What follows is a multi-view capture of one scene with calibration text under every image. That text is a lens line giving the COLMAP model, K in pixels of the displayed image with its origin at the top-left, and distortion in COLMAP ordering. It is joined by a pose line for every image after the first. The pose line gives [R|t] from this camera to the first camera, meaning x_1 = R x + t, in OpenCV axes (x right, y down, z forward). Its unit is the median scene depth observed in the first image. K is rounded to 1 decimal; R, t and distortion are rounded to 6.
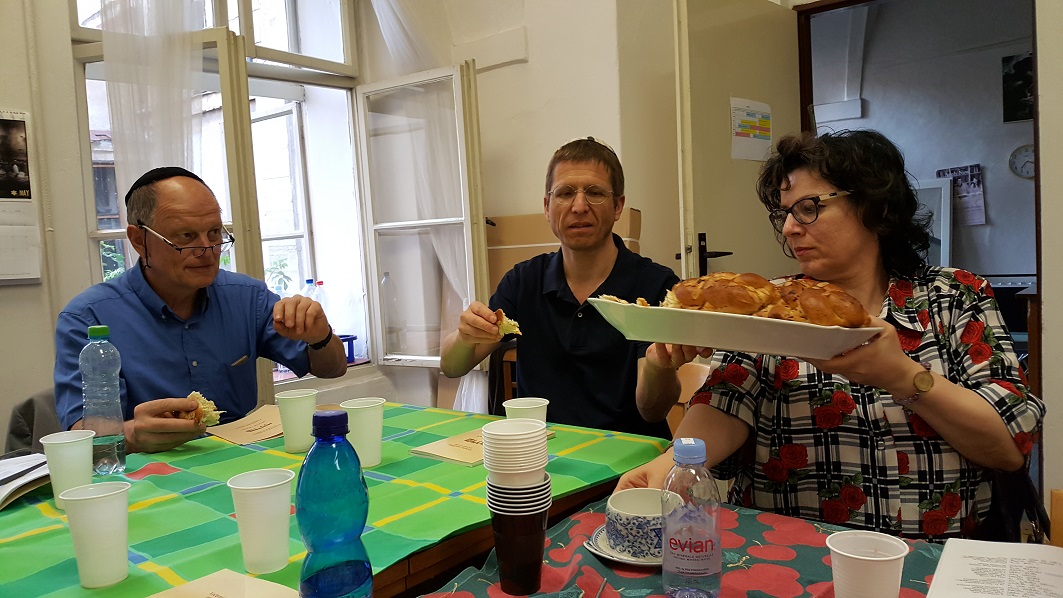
lens RADIAL K [[775.0, 0, 517.7], [0, 775.0, 294.3], [0, 0, 1]] dist [0.130702, -0.266270]
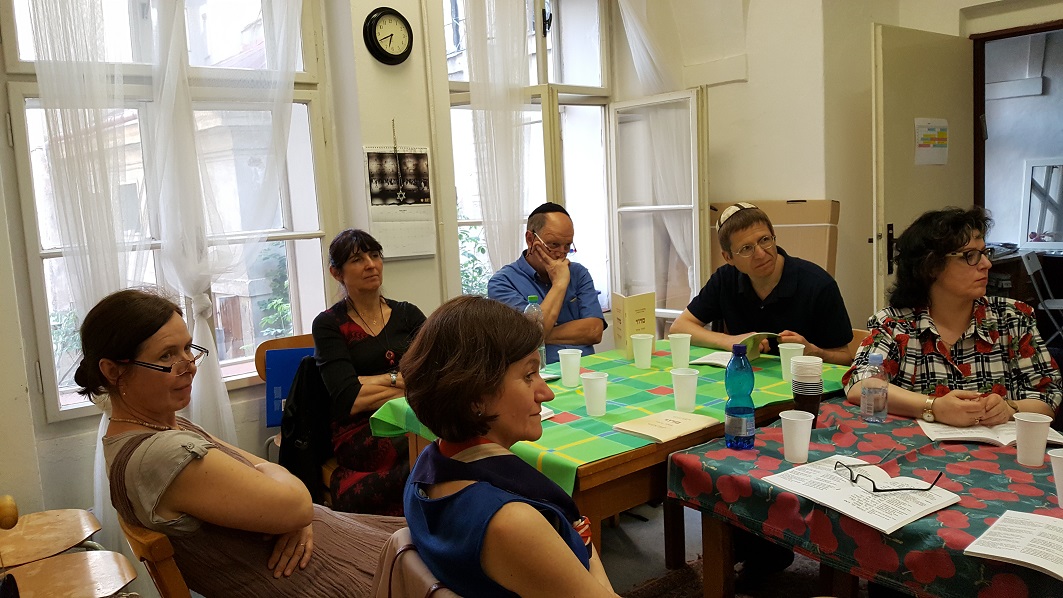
lens RADIAL K [[823.5, 0, 530.1], [0, 823.5, 279.9], [0, 0, 1]] dist [0.126512, -0.330875]
pose [[0.985734, 0.018185, -0.167326, -0.113448], [-0.011242, 0.999040, 0.042344, -0.032400], [0.167936, -0.039859, 0.984992, -0.443431]]
